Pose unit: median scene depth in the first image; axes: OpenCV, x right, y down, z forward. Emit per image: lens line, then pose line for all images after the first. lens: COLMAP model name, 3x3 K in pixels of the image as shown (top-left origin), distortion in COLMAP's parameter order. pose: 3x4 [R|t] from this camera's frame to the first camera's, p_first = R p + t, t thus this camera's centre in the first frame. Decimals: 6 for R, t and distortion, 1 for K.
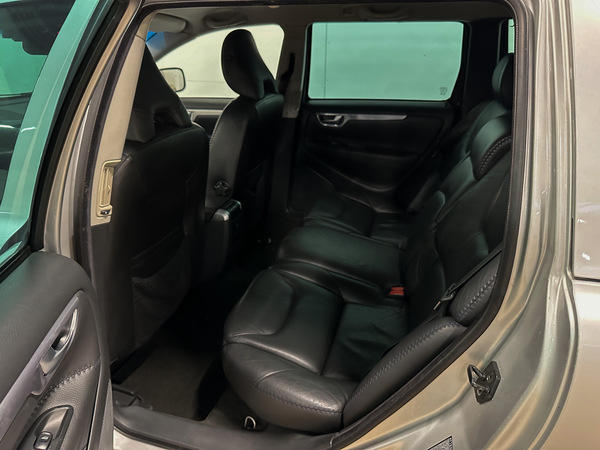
lens RADIAL K [[418.7, 0, 298.0], [0, 418.7, 224.2], [0, 0, 1]] dist [0.054734, -0.077371]
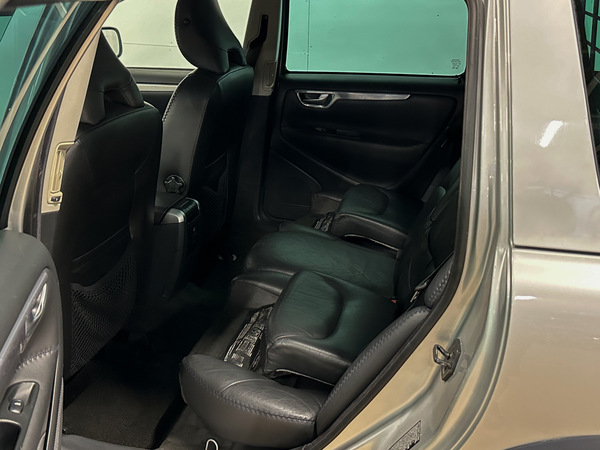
lens RADIAL K [[615.8, 0, 299.5], [0, 615.8, 225.8], [0, 0, 1]] dist [0.042590, 0.000000]
pose [[0.999288, 0.000935, 0.037730, 0.015340], [0.000494, 0.999284, -0.037832, 0.059070], [-0.037739, 0.037824, 0.998572, -0.262121]]
